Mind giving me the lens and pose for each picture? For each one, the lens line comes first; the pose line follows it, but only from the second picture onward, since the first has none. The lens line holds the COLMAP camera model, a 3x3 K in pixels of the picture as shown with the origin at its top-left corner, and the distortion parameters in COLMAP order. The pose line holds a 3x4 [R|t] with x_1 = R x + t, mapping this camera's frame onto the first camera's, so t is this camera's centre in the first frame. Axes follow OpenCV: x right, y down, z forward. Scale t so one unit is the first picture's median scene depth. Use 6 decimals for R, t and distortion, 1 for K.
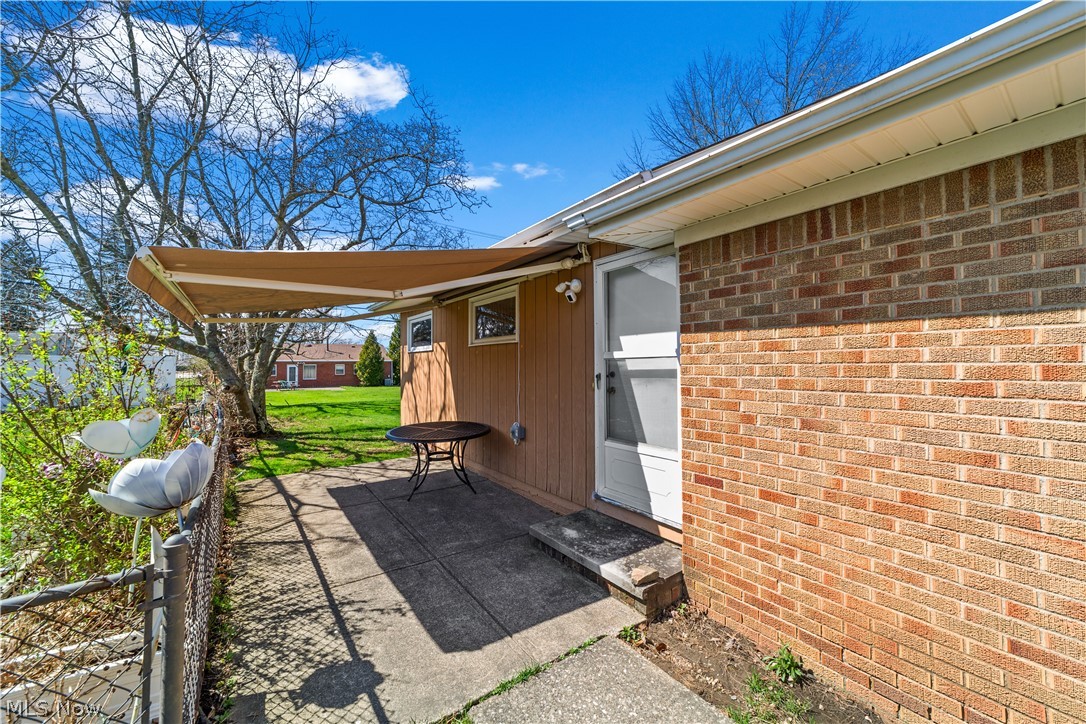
lens RADIAL K [[409.7, 0, 543.0], [0, 409.7, 362.0], [0, 0, 1]] dist [-0.001551, 0.000109]
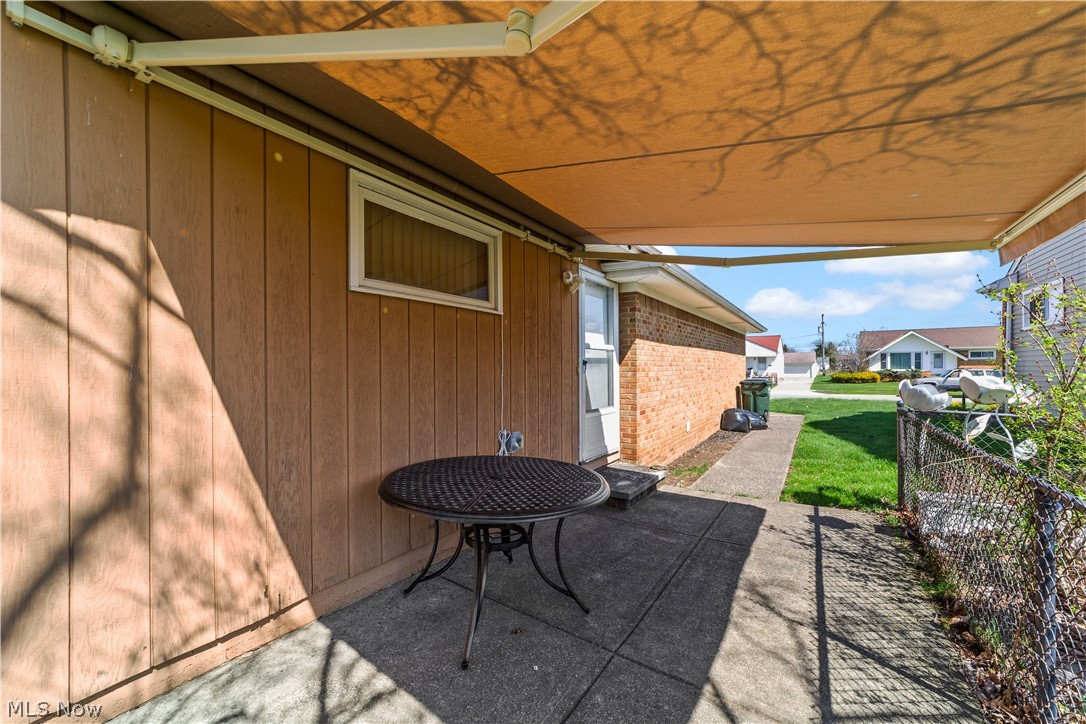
lens RADIAL K [[420.3, 0, 539.3], [0, 420.3, 371.2], [0, 0, 1]] dist [-0.001875, 0.000187]
pose [[-0.339426, 0.011440, 0.940563, -1.267910], [0.002644, 0.999934, -0.011208, 0.095704], [-0.940629, -0.001318, -0.339434, 1.989762]]
